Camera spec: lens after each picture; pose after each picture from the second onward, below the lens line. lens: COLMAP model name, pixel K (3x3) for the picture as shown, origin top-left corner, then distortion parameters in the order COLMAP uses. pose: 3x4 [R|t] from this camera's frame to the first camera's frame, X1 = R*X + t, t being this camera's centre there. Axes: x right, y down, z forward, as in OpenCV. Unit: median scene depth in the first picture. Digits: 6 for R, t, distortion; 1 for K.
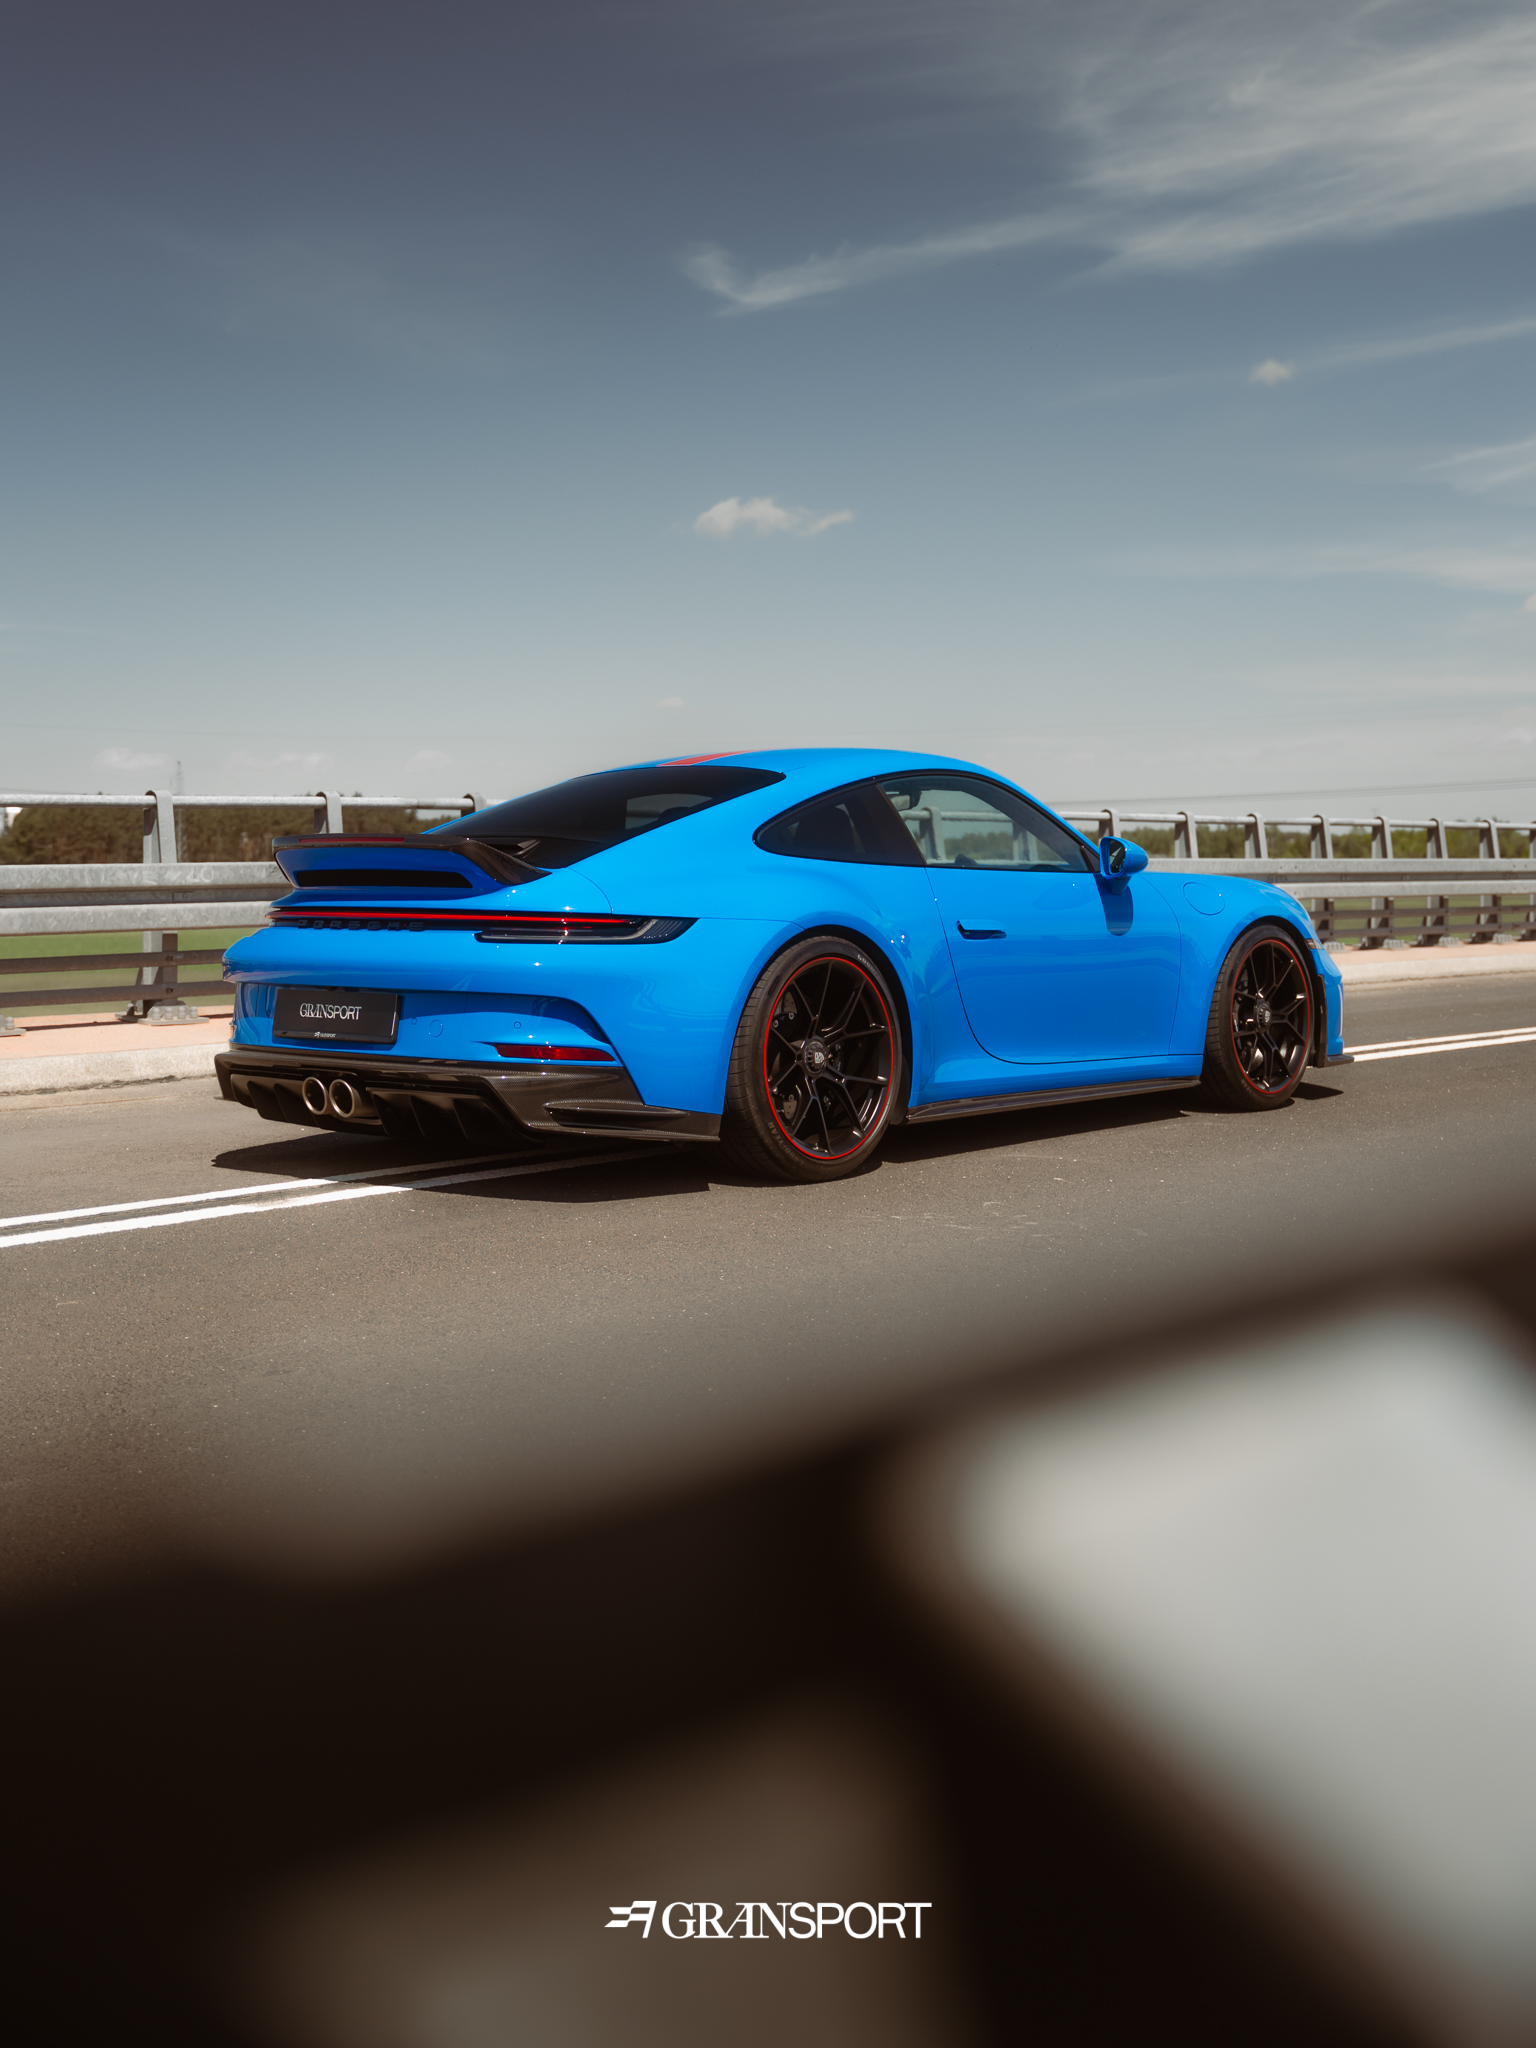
lens RADIAL K [[2328.2, 0, 769.0], [0, 2328.2, 1018.1], [0, 0, 1]] dist [0.087744, 0.000000]
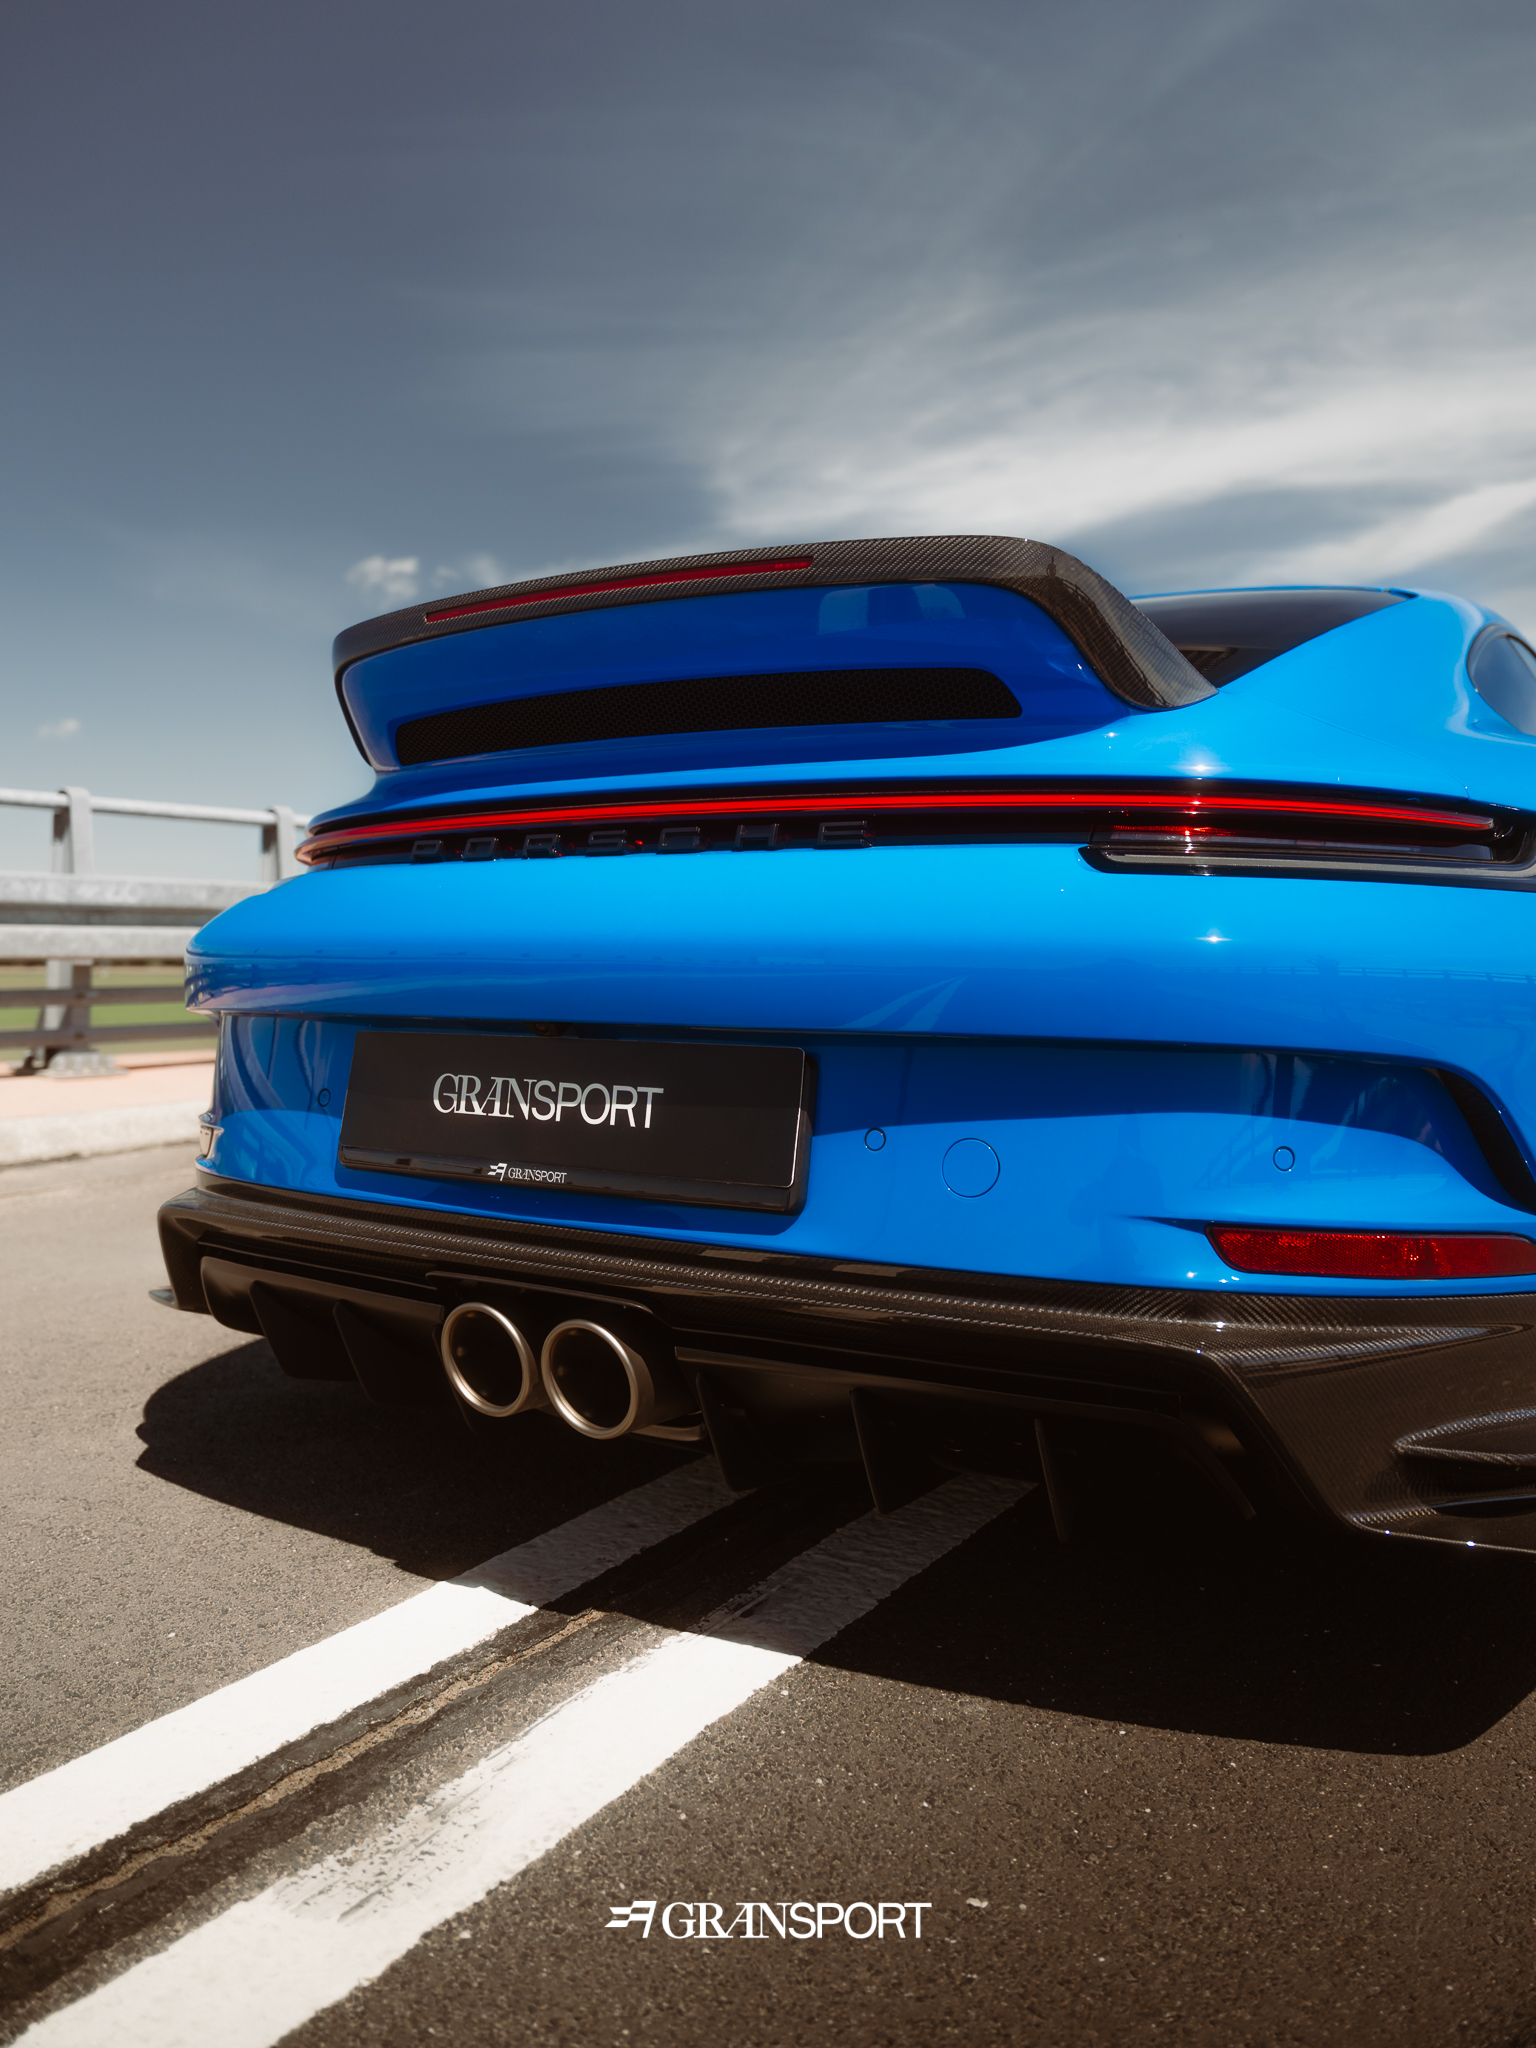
lens RADIAL K [[1555.7, 0, 766.6], [0, 1555.7, 972.7], [0, 0, 1]] dist [0.005468, 0.001314]
pose [[0.987808, 0.012093, 0.155210, -0.184869], [-0.003607, 0.998489, -0.054837, -0.008445], [-0.155638, 0.053608, 0.986358, 0.756785]]
